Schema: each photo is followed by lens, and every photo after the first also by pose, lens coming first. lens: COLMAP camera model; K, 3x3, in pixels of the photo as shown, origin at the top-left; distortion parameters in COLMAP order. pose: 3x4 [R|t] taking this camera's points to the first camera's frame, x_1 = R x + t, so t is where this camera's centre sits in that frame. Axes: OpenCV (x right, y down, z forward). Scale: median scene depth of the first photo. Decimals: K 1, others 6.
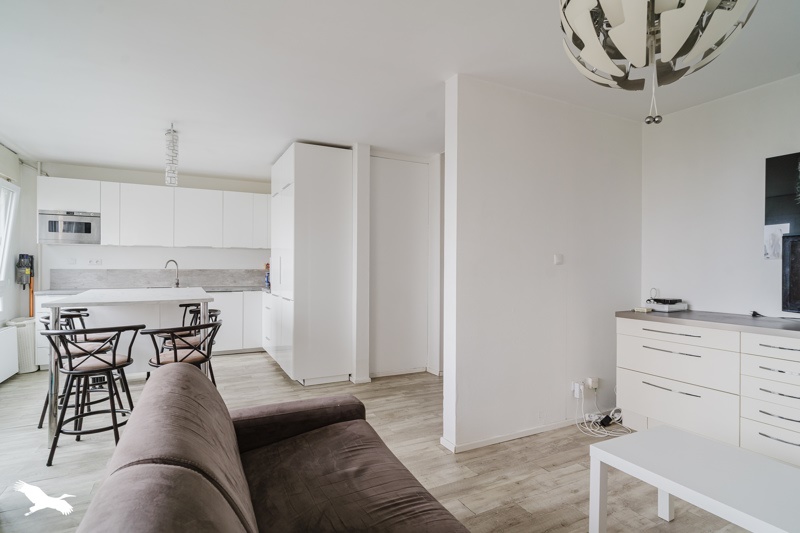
lens RADIAL K [[413.1, 0, 398.8], [0, 413.1, 269.3], [0, 0, 1]] dist [0.003003, 0.002524]
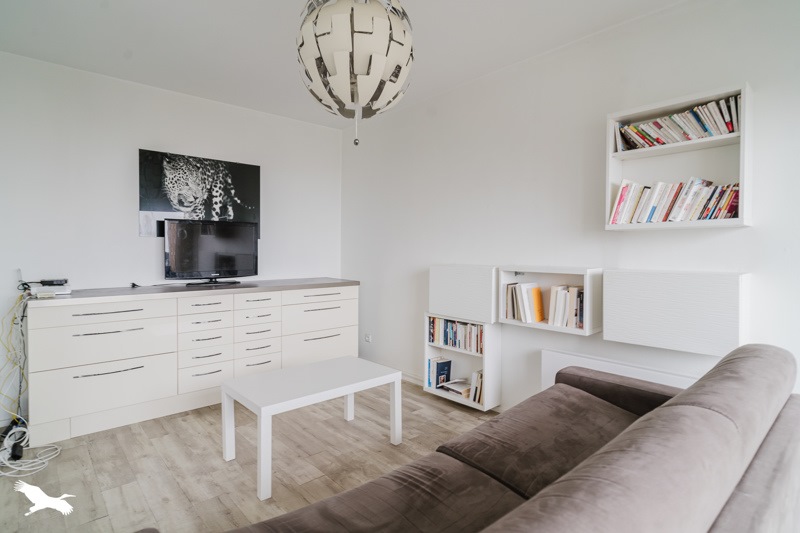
lens RADIAL K [[422.6, 0, 400.5], [0, 422.6, 251.2], [0, 0, 1]] dist [0.000163, 0.000247]
pose [[-0.250408, -0.008137, 0.968106, -0.918206], [0.002434, 0.999956, 0.009034, 0.014636], [-0.968137, 0.004618, -0.250377, 1.240423]]
